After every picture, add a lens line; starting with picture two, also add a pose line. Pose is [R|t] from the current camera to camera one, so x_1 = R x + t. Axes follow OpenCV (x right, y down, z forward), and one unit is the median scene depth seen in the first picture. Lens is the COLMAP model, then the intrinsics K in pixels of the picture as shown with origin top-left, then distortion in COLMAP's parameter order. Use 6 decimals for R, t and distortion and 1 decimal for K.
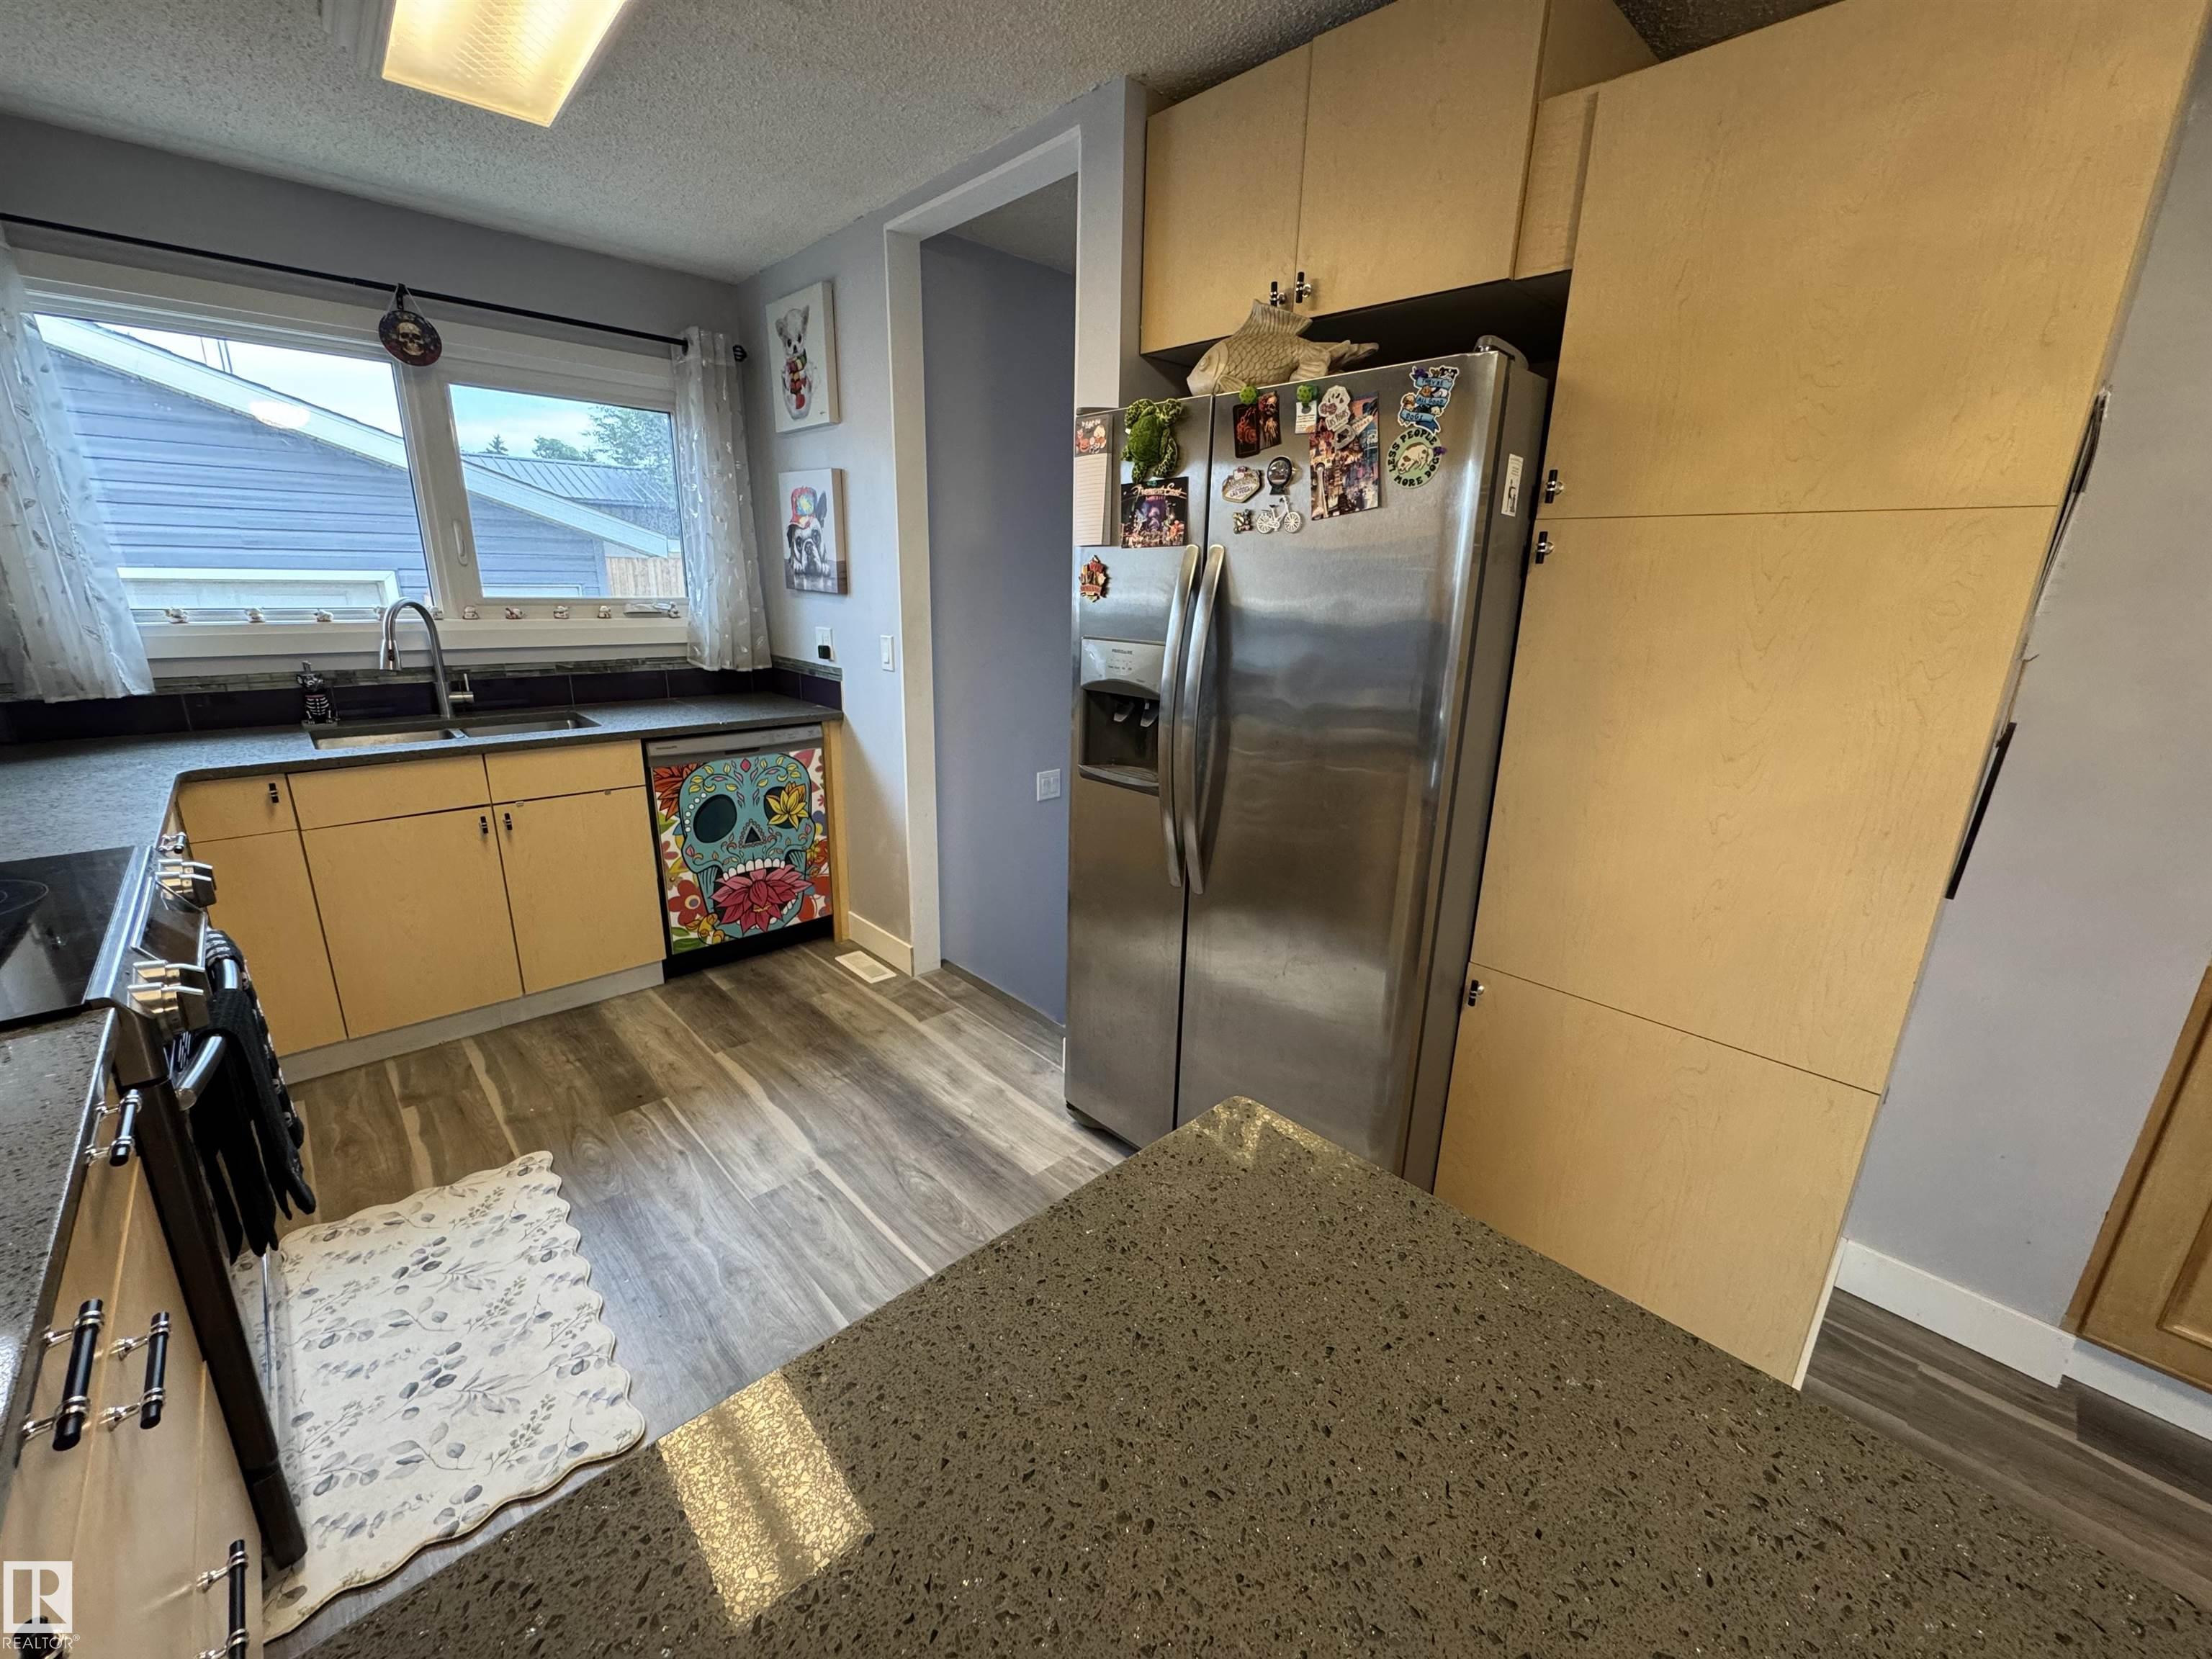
lens RADIAL K [[883.6, 0, 1106.0], [0, 883.6, 829.5], [0, 0, 1]] dist [-0.002199, -0.000171]
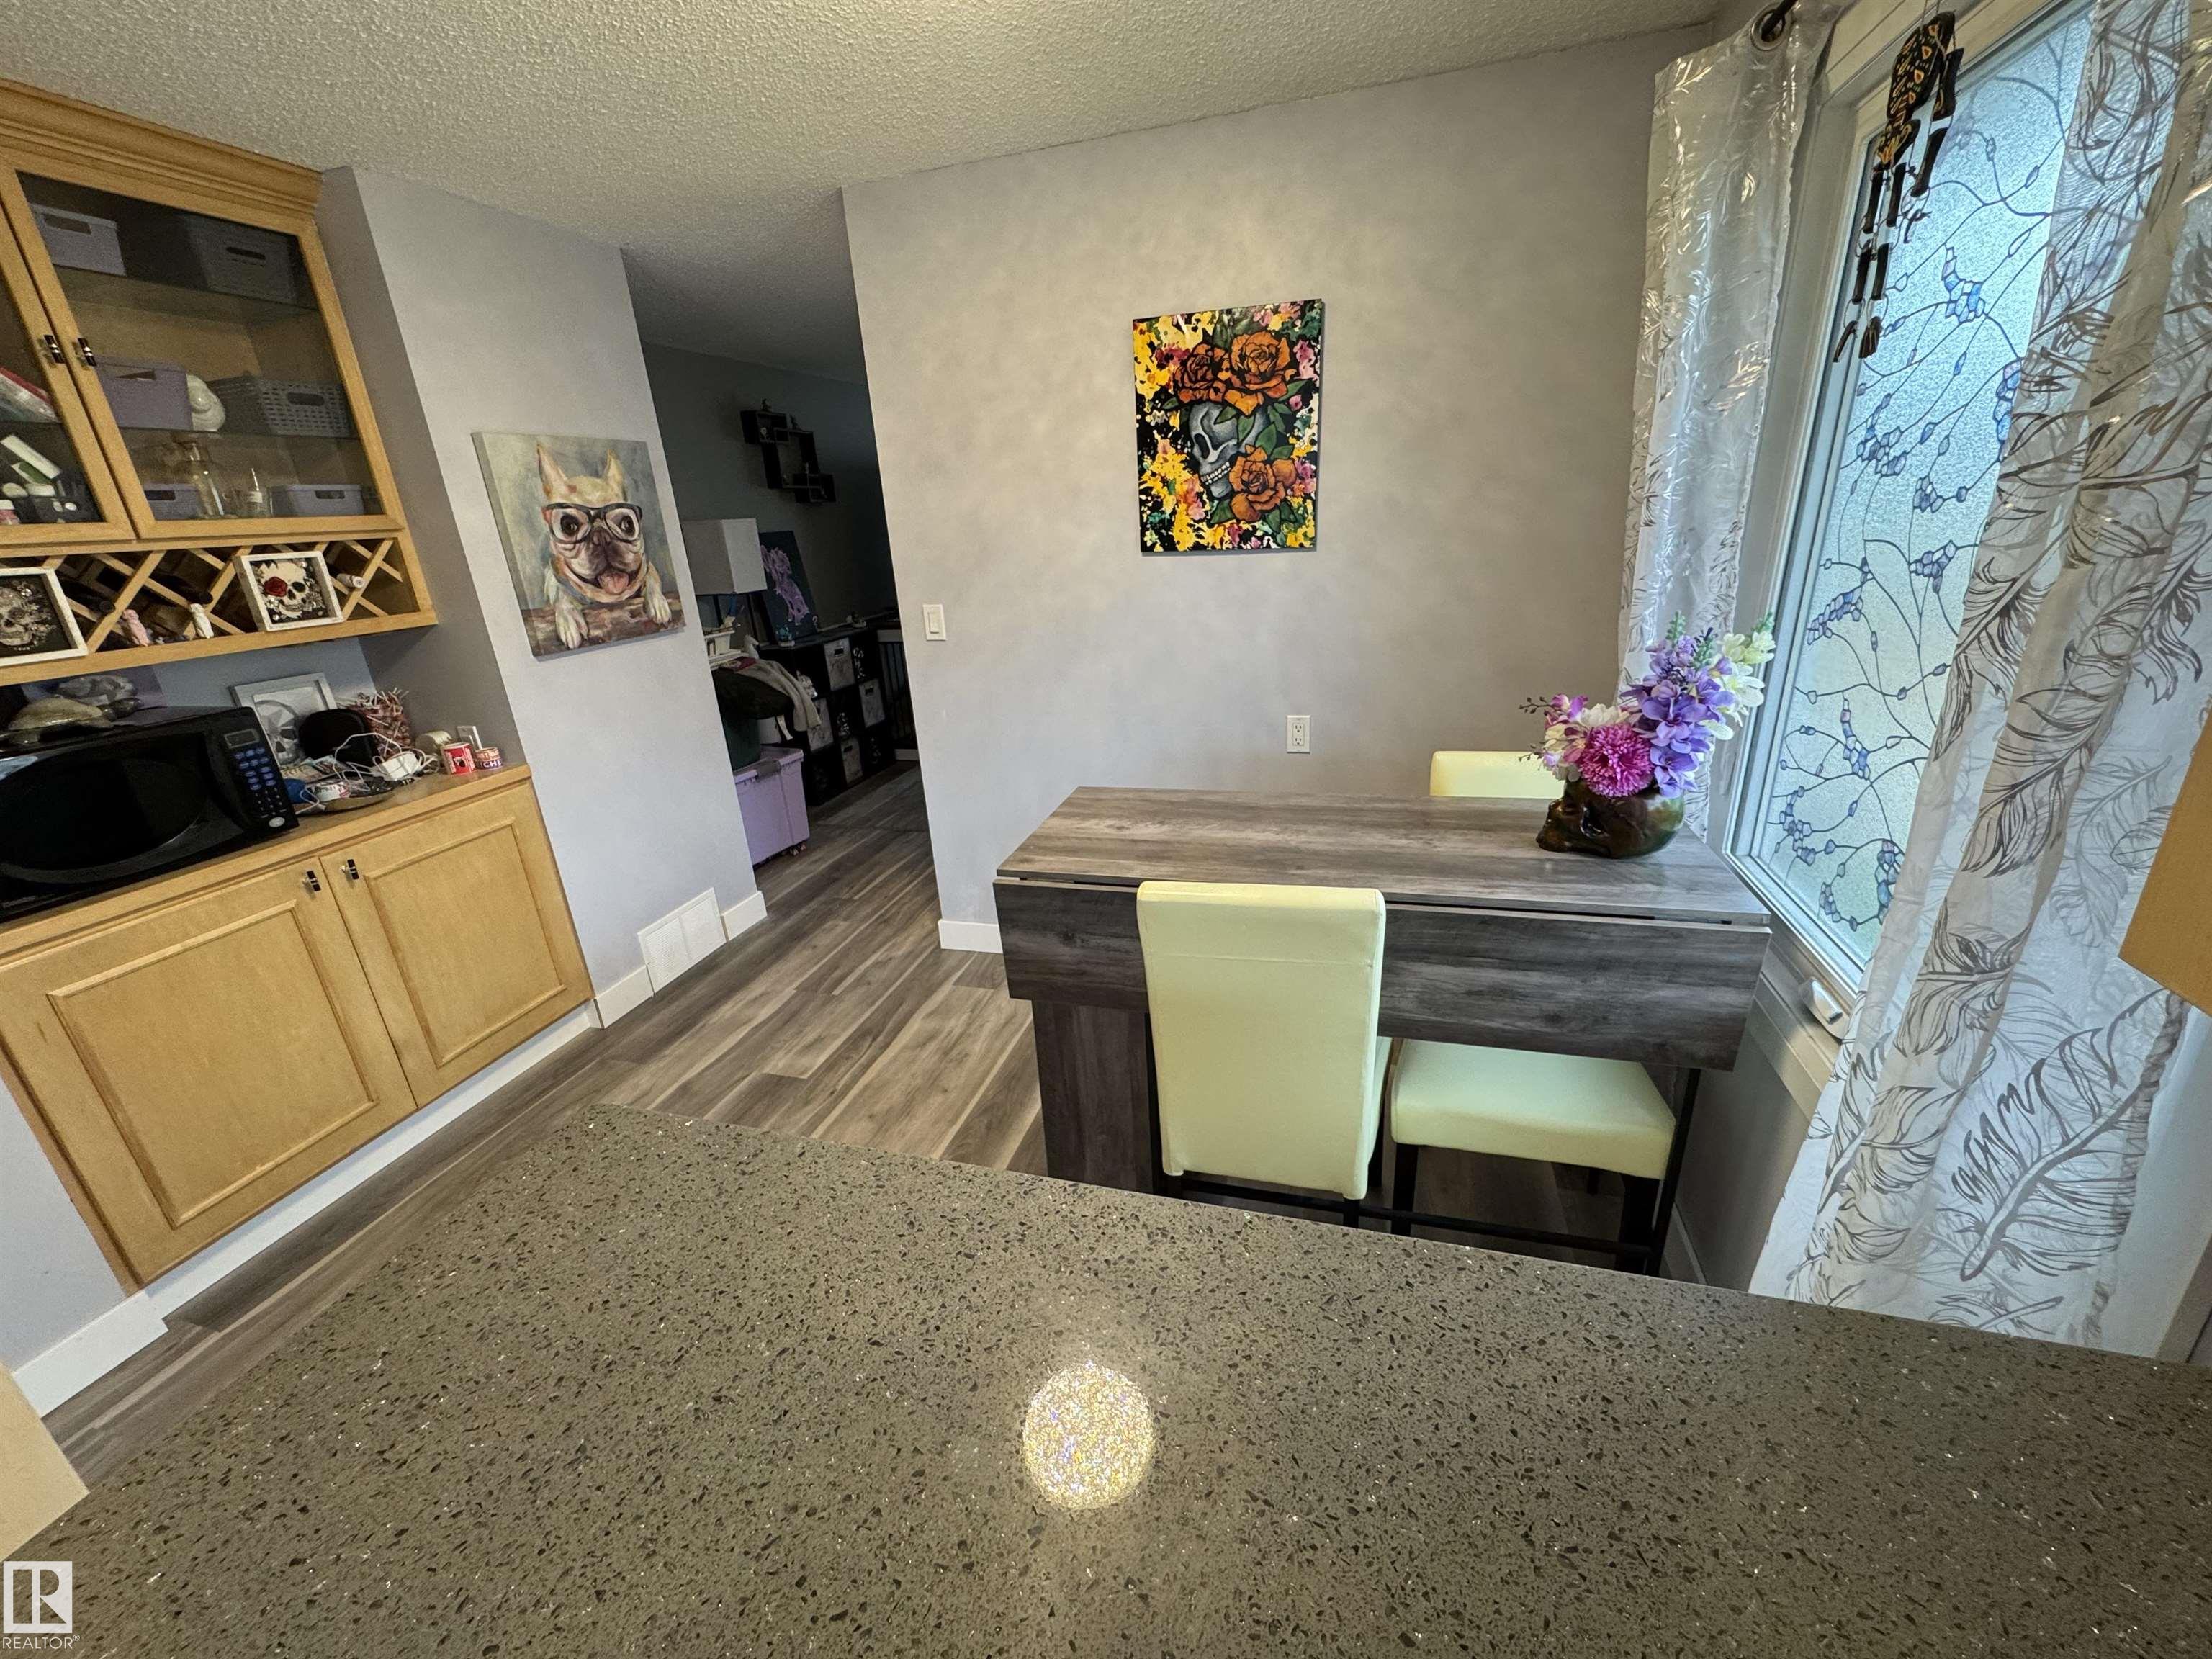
lens RADIAL K [[883.6, 0, 1106.0], [0, 883.6, 829.5], [0, 0, 1]] dist [-0.002199, -0.000171]
pose [[-0.502848, -0.293438, 0.813042, -0.288992], [0.285197, 0.831615, 0.476529, -0.111439], [-0.815970, 0.471499, -0.334488, 0.083360]]
